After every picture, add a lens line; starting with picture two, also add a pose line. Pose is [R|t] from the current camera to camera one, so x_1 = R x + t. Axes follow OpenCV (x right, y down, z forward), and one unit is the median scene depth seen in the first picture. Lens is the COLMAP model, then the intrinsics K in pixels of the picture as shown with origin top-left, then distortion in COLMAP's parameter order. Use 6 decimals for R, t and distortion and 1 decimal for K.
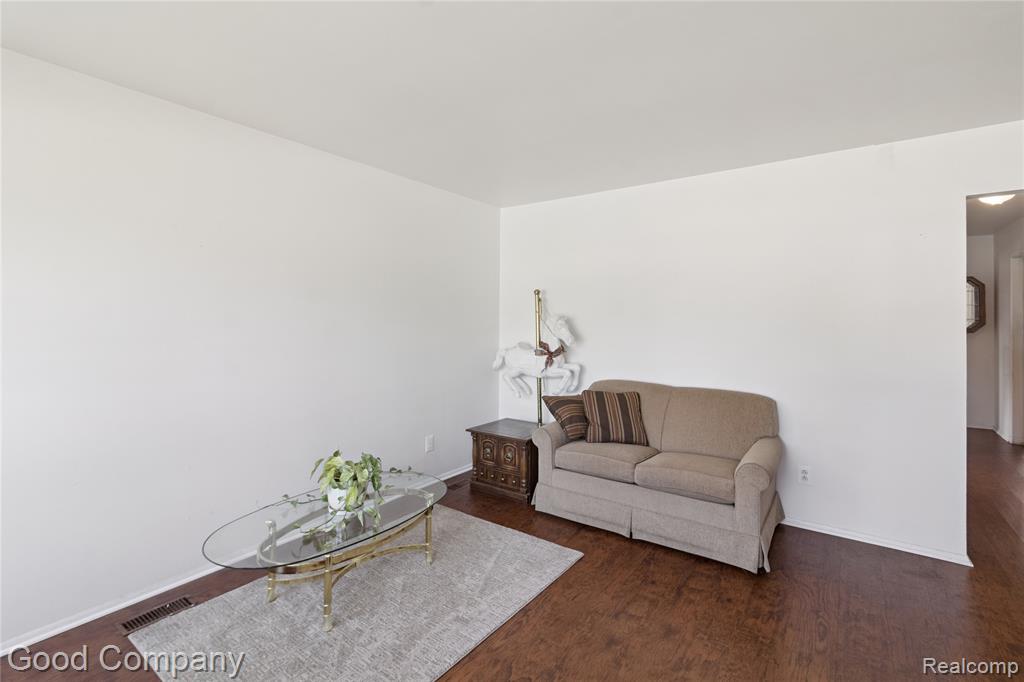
lens RADIAL K [[476.5, 0, 505.4], [0, 476.5, 332.9], [0, 0, 1]] dist [0.003354, -0.000085]
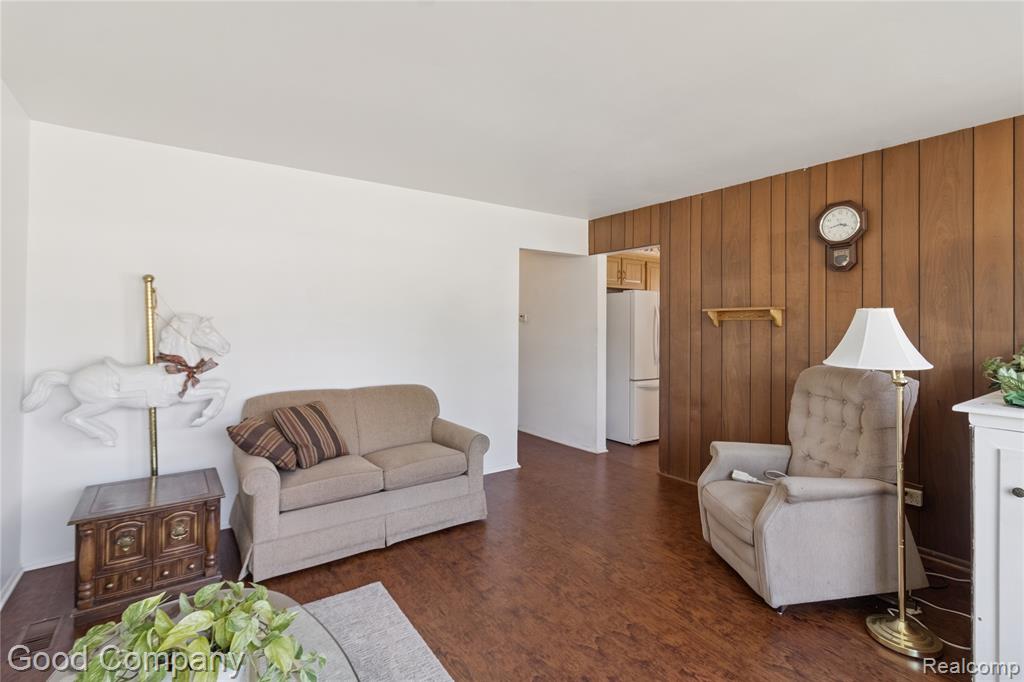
lens RADIAL K [[476.5, 0, 506.4], [0, 476.5, 333.4], [0, 0, 1]] dist [0.003354, -0.000085]
pose [[0.314219, -0.019726, 0.949145, -0.501631], [0.025525, 0.999598, 0.012325, -0.006789], [-0.949007, 0.020354, 0.314596, 0.402888]]
